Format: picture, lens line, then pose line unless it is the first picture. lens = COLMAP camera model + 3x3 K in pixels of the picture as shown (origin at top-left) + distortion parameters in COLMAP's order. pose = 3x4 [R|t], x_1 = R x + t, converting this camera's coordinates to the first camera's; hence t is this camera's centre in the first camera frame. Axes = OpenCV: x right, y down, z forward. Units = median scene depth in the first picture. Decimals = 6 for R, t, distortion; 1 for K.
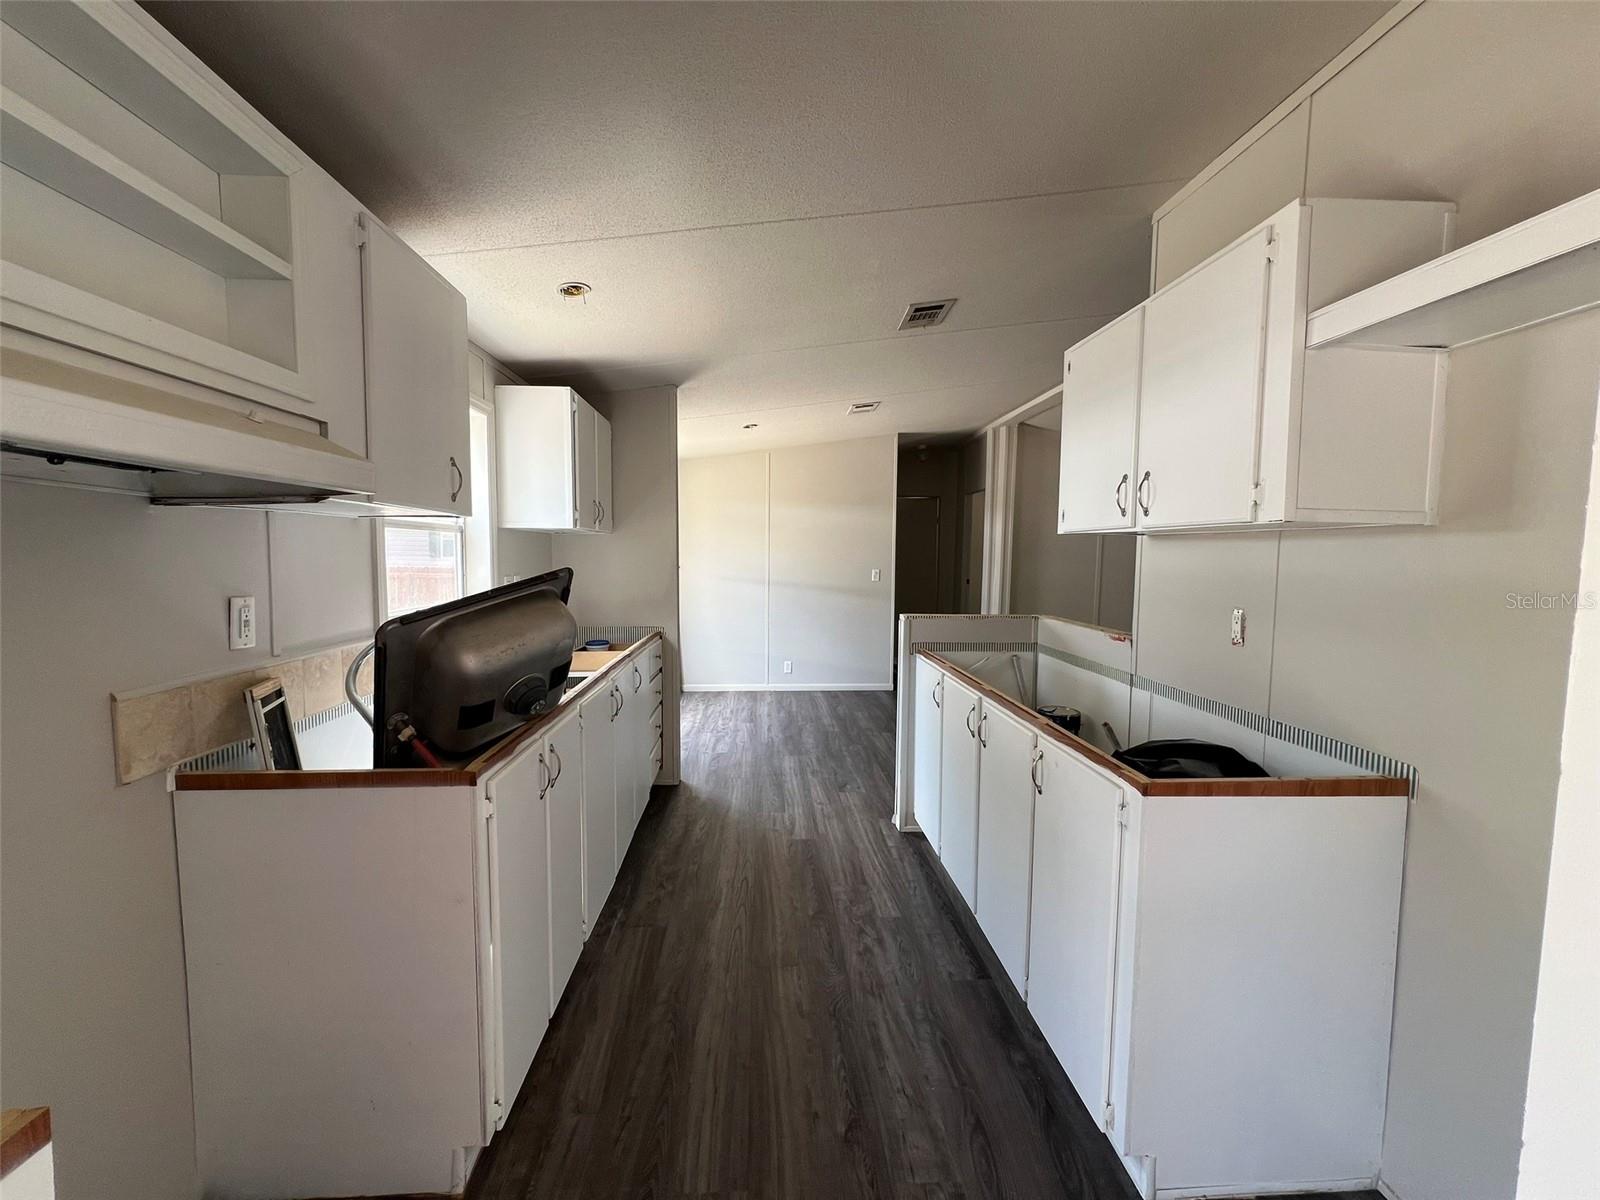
lens RADIAL K [[642.7, 0, 800.3], [0, 642.7, 598.0], [0, 0, 1]] dist [0.000699, 0.000307]
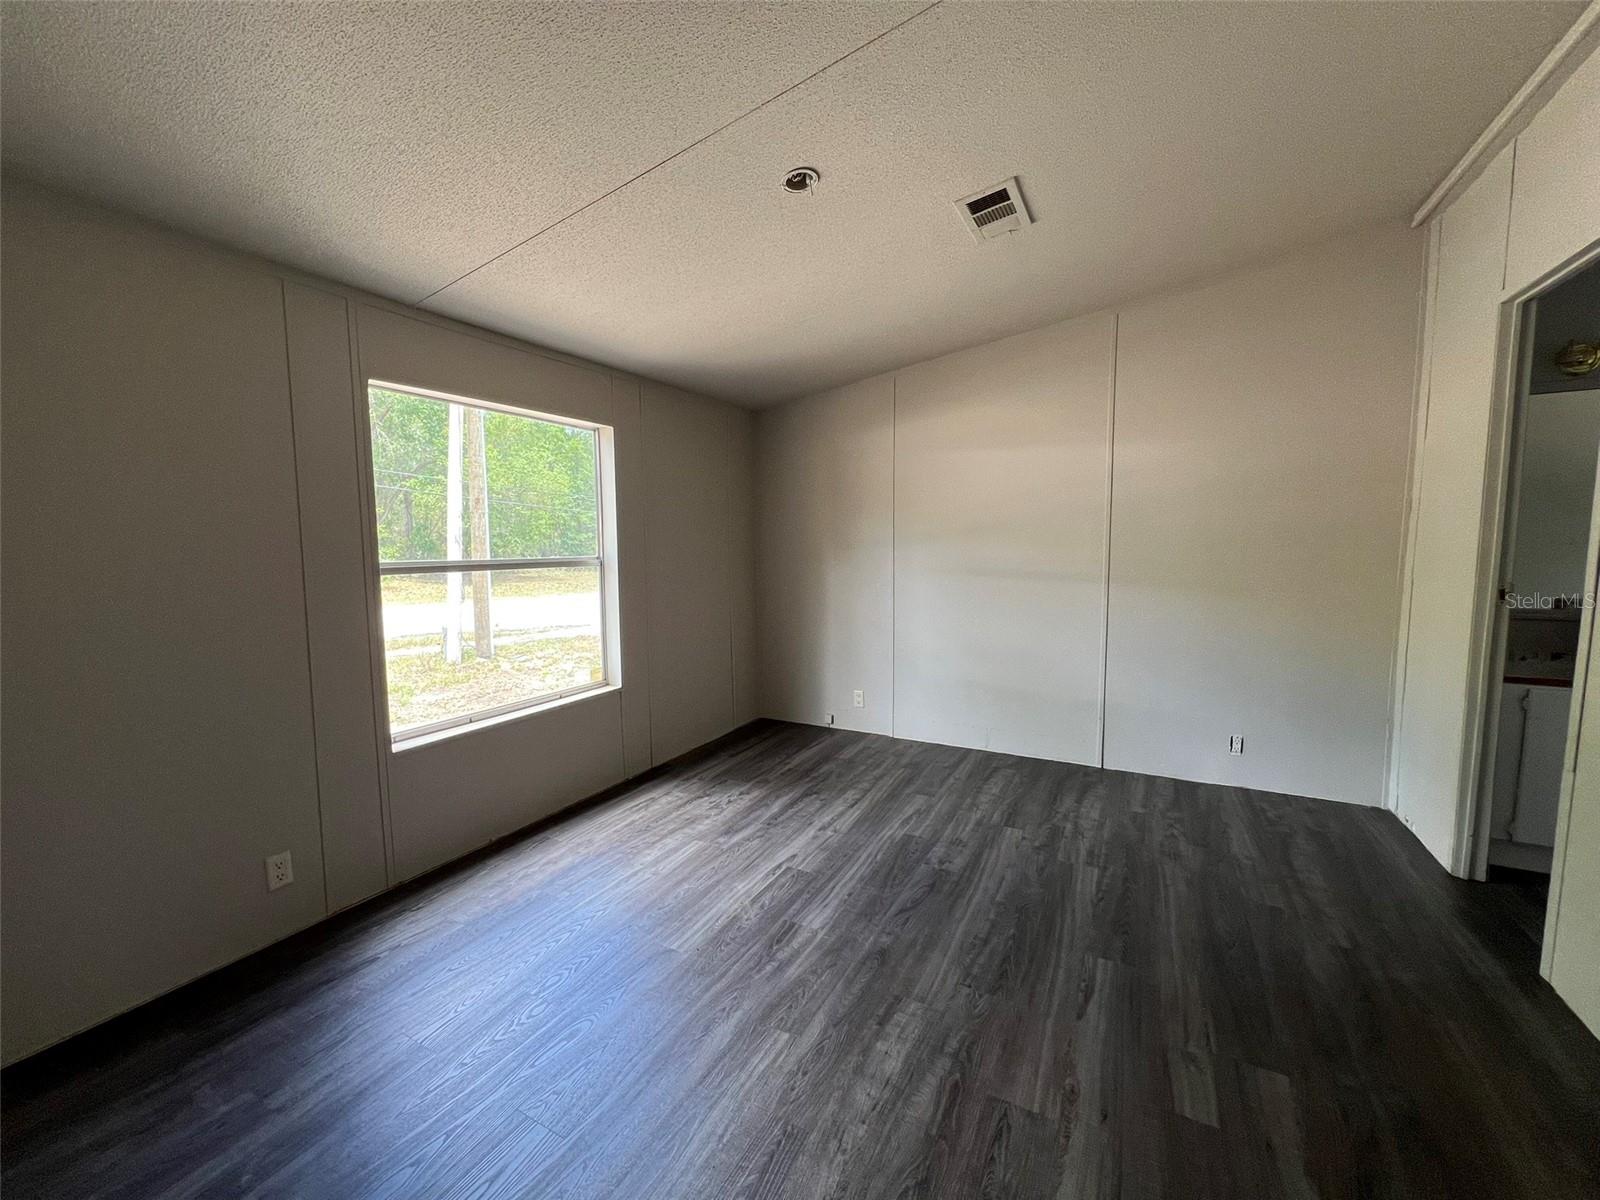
lens RADIAL K [[642.7, 0, 799.1], [0, 642.7, 599.3], [0, 0, 1]] dist [0.000699, 0.000307]
pose [[-0.850374, -0.044836, 0.524266, -0.204151], [0.041313, 0.987598, 0.151472, -0.108684], [-0.524555, 0.150467, -0.837975, 1.518630]]
